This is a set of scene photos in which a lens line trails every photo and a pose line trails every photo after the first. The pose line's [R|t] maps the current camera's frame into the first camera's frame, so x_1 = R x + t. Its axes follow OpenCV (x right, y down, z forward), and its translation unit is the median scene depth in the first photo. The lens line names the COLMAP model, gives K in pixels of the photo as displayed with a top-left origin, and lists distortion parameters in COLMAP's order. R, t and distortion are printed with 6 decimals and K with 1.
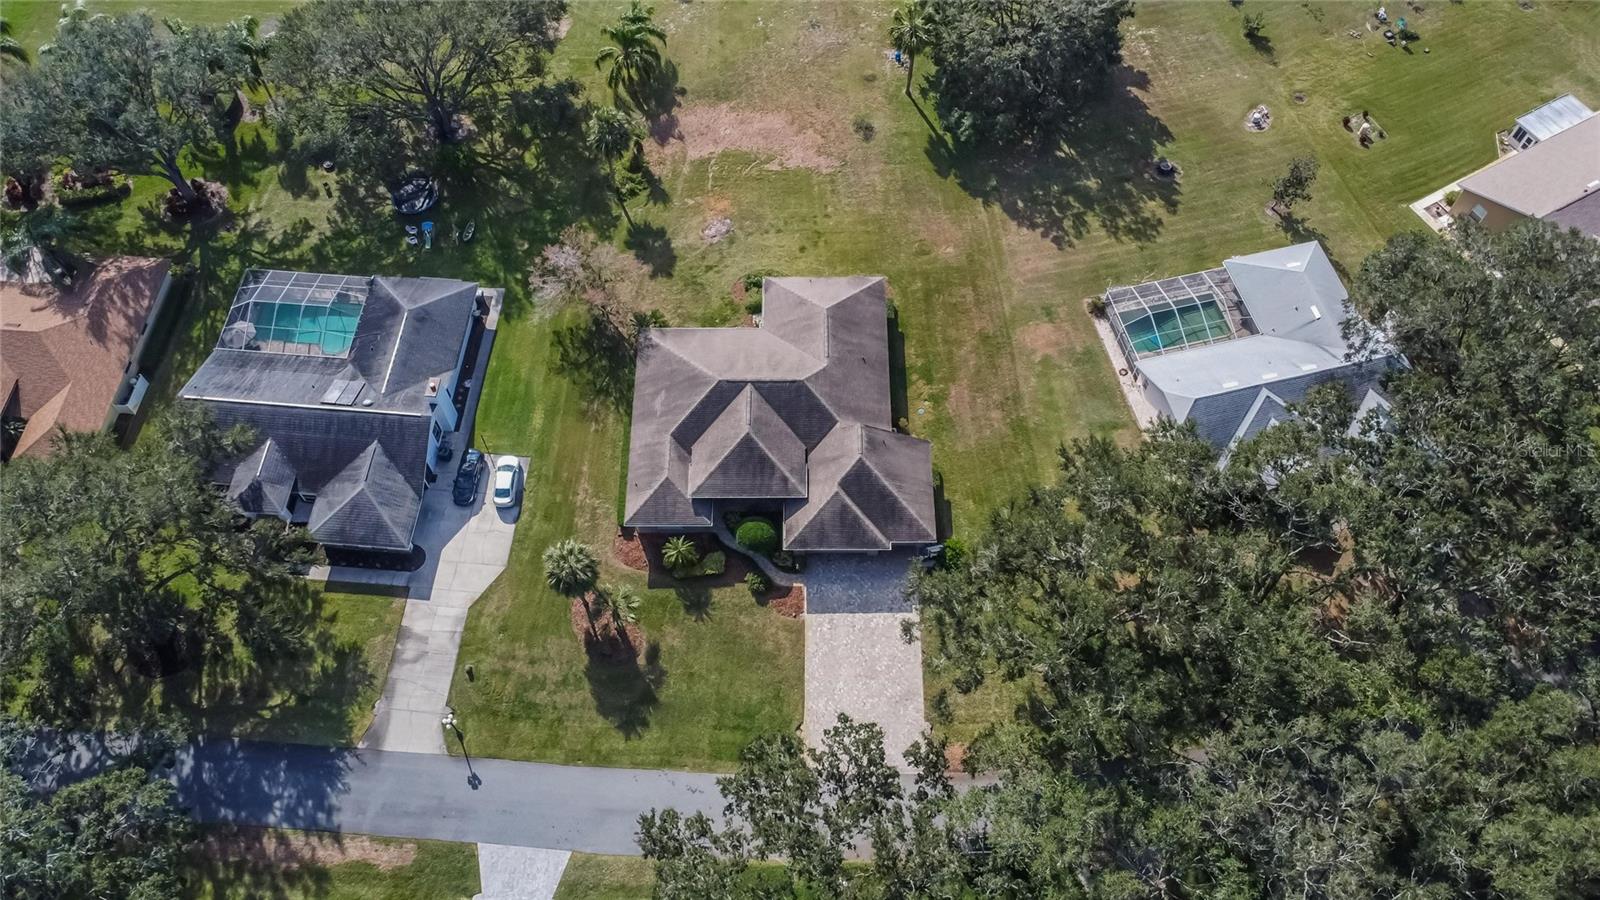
lens RADIAL K [[1193.2, 0, 801.5], [0, 1193.2, 442.6], [0, 0, 1]] dist [0.016683, -0.000281]
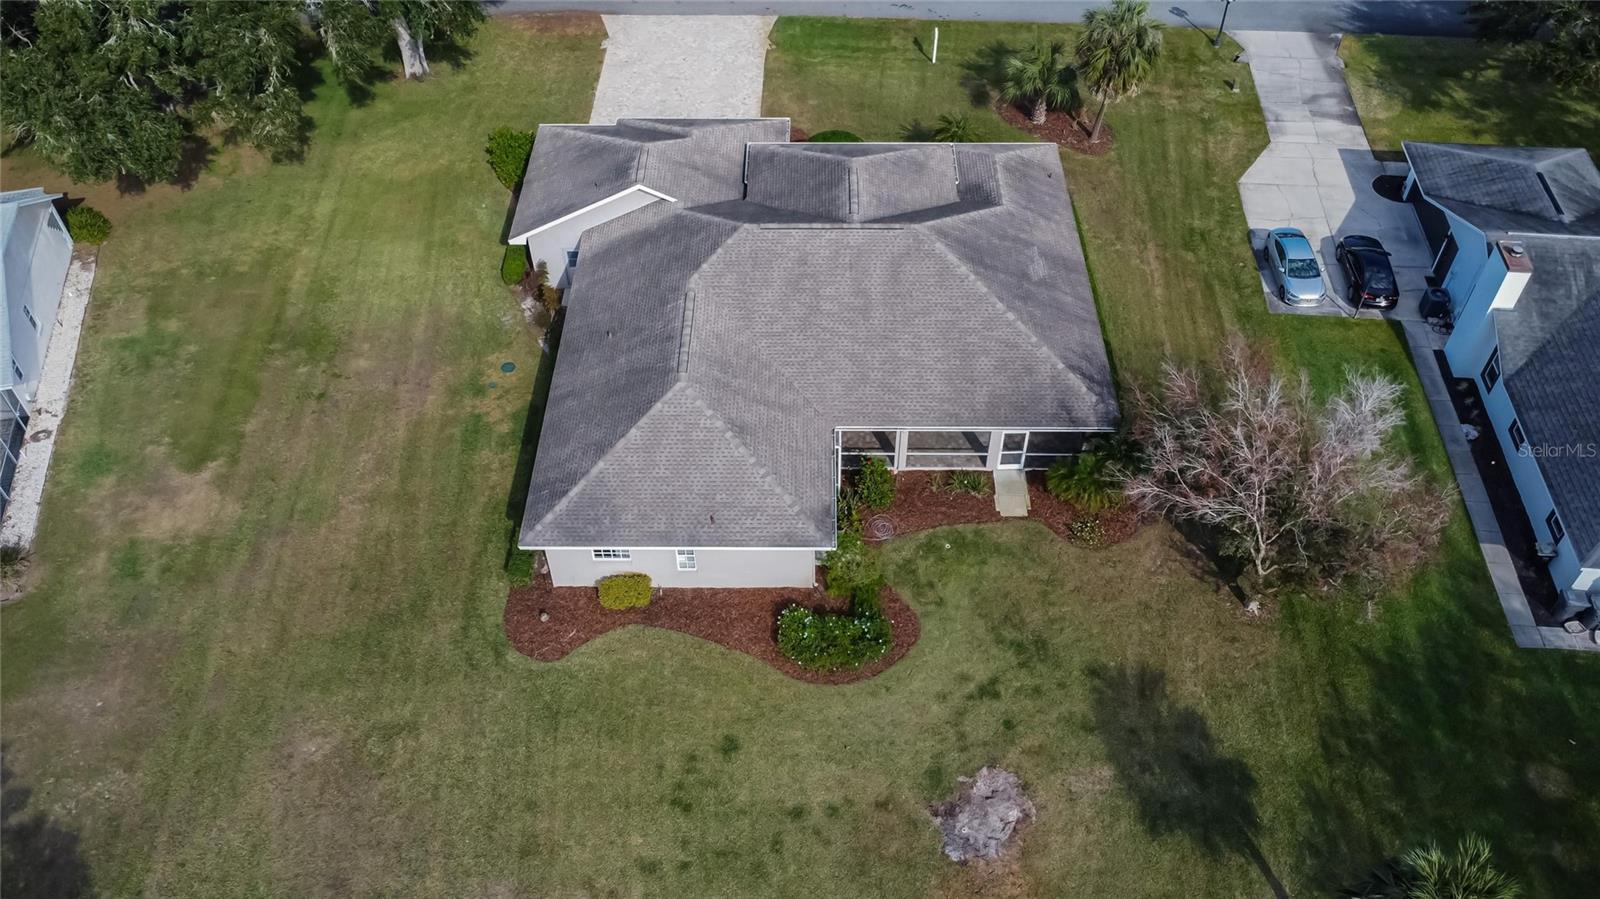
lens RADIAL K [[1222.2, 0, 808.0], [0, 1222.2, 450.6], [0, 0, 1]] dist [0.015831, 0.000364]
pose [[-0.999977, -0.002799, 0.006119, -0.027209], [0.006687, -0.312221, 0.949986, -0.540578], [-0.000748, 0.950005, 0.312233, 0.923119]]
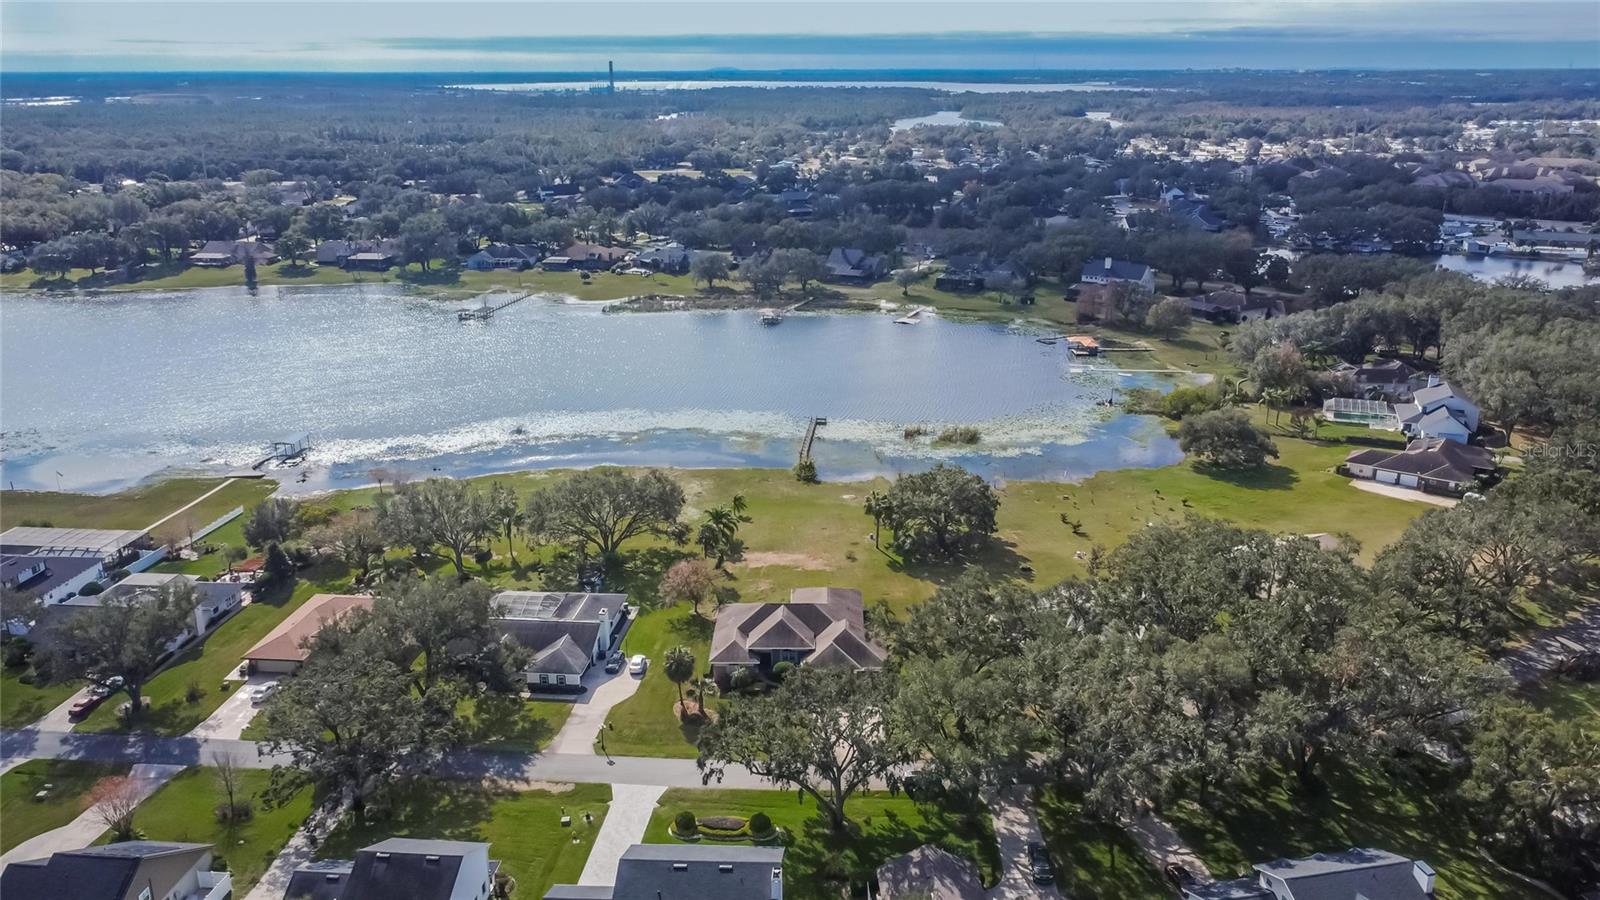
lens RADIAL K [[1204.5, 0, 811.3], [0, 1204.5, 447.9], [0, 0, 1]] dist [0.016998, 0.000702]
pose [[0.999884, -0.001155, -0.015173, 0.025730], [-0.009621, 0.724568, -0.689136, 1.004036], [0.011790, 0.689202, 0.724473, -0.452231]]
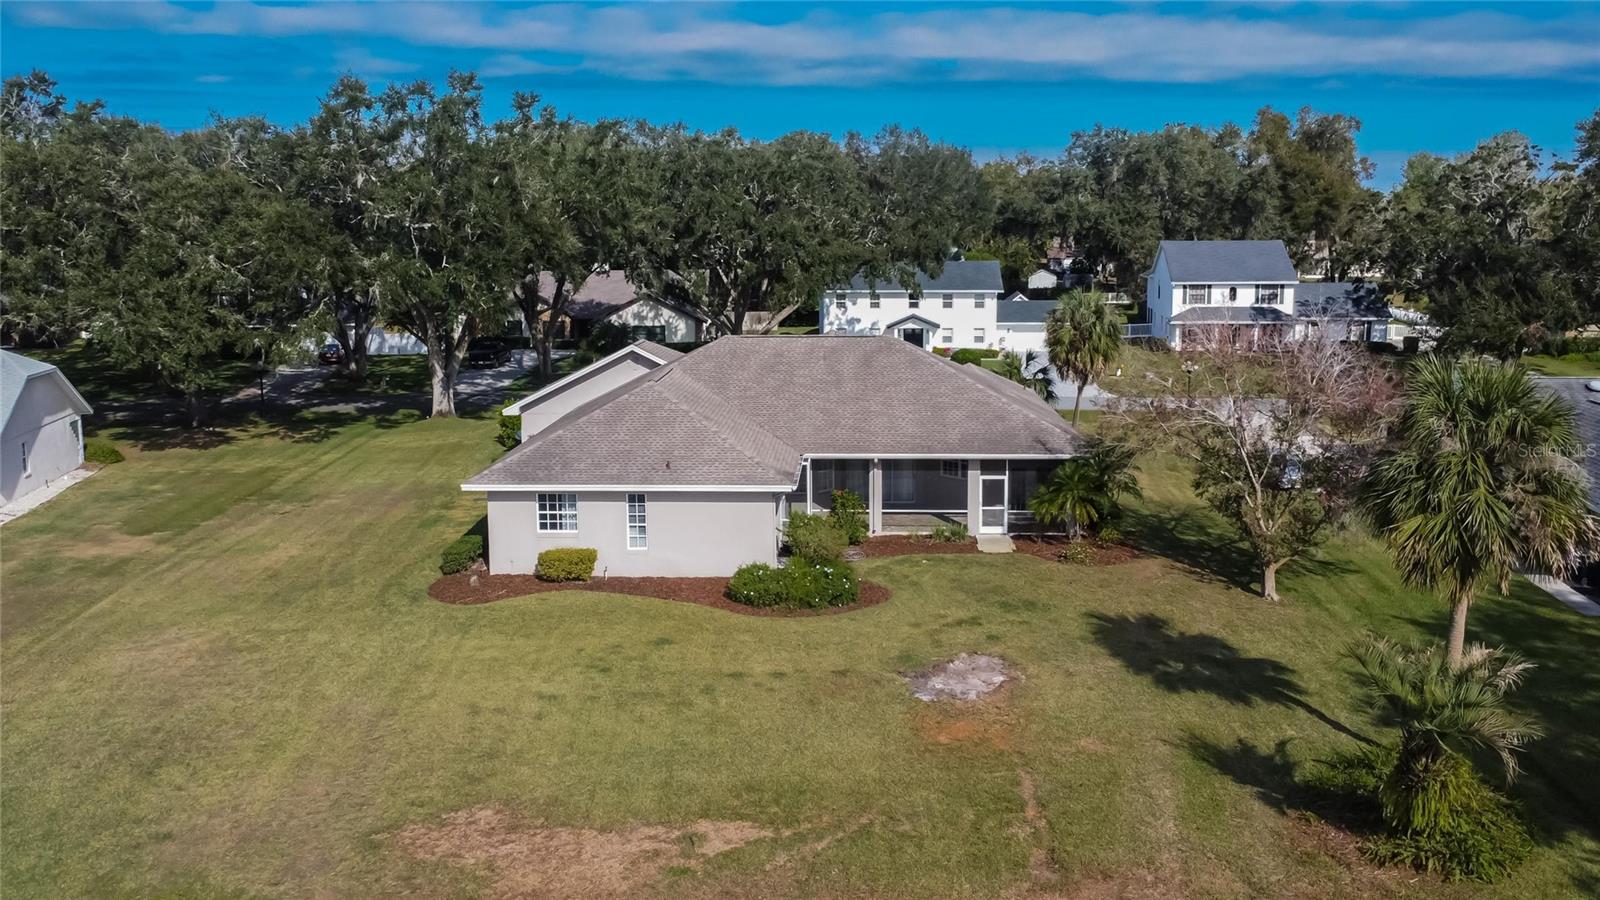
lens RADIAL K [[1295.4, 0, 800.5], [0, 1295.4, 409.2], [0, 0, 1]] dist [0.020622, 0.003538]
pose [[-0.999096, 0.001176, 0.042492, -0.053581], [0.040079, 0.359123, 0.932429, -0.550012], [-0.014163, 0.933290, -0.358845, 1.214039]]
